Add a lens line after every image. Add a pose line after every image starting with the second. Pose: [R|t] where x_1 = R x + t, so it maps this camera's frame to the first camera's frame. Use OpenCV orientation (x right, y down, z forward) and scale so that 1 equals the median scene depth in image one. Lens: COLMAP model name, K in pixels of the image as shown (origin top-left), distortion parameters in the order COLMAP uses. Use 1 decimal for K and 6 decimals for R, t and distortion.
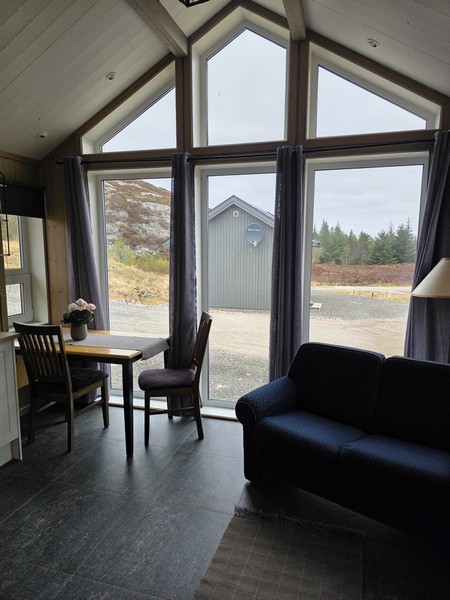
lens RADIAL K [[402.1, 0, 224.6], [0, 402.1, 302.9], [0, 0, 1]] dist [0.075023, -0.073513]
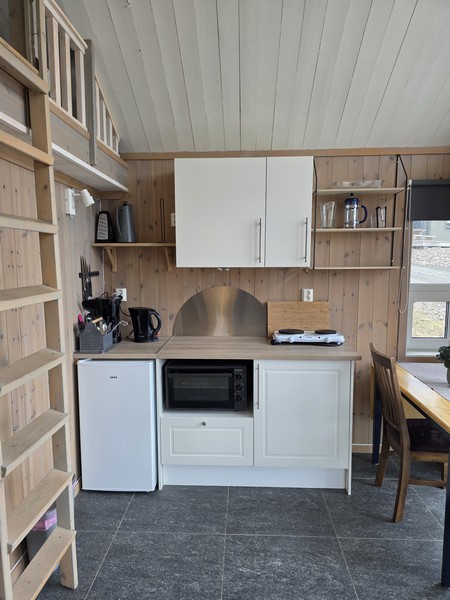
lens RADIAL K [[402.1, 0, 224.6], [0, 402.1, 302.9], [0, 0, 1]] dist [0.075023, -0.073513]
pose [[0.235175, 0.103193, -0.966460, 0.229536], [-0.126117, 0.989181, 0.074930, -0.058171], [0.963736, 0.104266, 0.245645, 0.415999]]
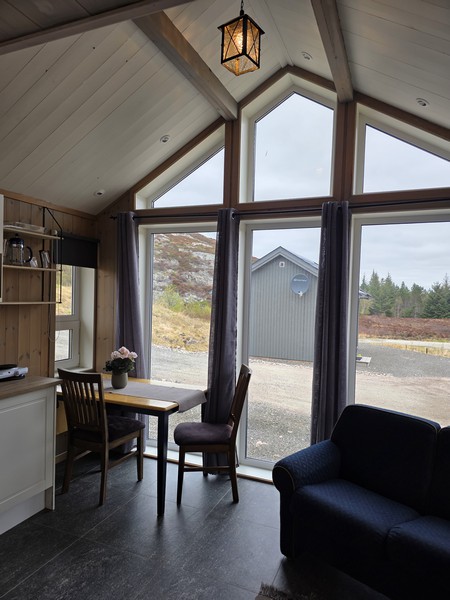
lens RADIAL K [[400.4, 0, 227.1], [0, 400.4, 308.2], [0, 0, 1]] dist [0.078863, -0.072217]
pose [[0.993668, 0.027848, -0.108846, 0.011042], [-0.039071, 0.993979, -0.102371, -0.013313], [0.105340, 0.105975, 0.988773, 0.017546]]
